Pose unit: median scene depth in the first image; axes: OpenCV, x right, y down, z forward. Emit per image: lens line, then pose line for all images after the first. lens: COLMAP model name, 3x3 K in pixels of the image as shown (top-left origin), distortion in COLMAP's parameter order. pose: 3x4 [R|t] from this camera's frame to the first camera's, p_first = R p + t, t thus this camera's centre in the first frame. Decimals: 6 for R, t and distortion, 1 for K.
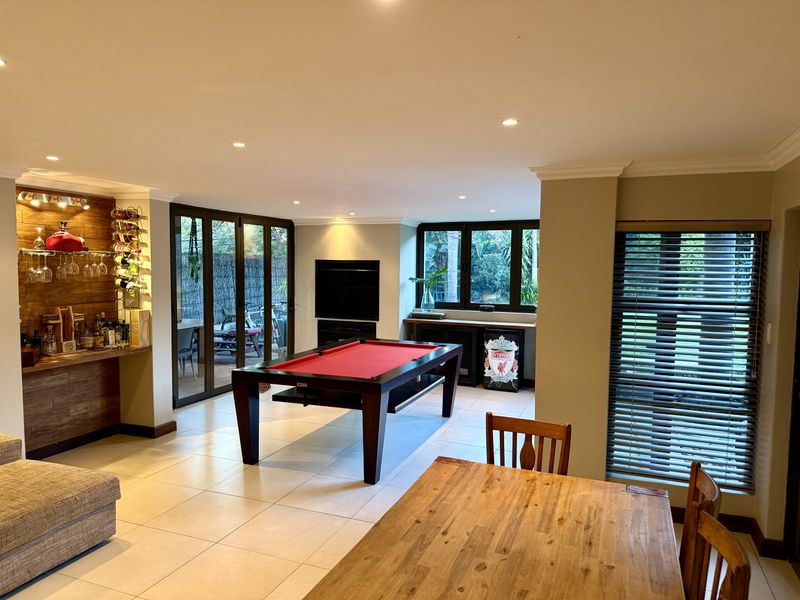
lens RADIAL K [[568.8, 0, 412.5], [0, 568.8, 297.0], [0, 0, 1]] dist [0.072664, -0.081855]
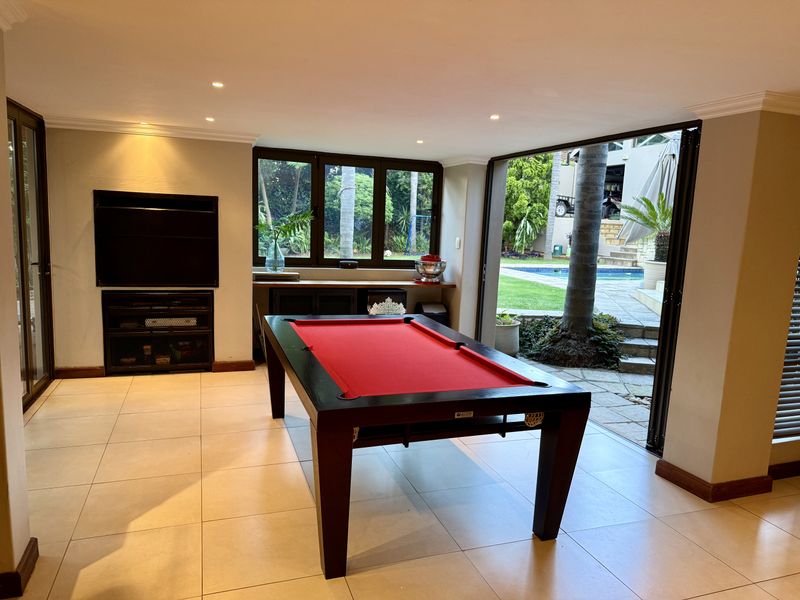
lens RADIAL K [[566.1, 0, 400.0], [0, 566.1, 300.0], [0, 0, 1]] dist [0.081278, 0.001640]
pose [[0.762090, -0.070827, 0.643586, -0.332100], [0.006521, 0.994788, 0.101755, -0.011064], [-0.647439, -0.073350, 0.758580, 0.338773]]
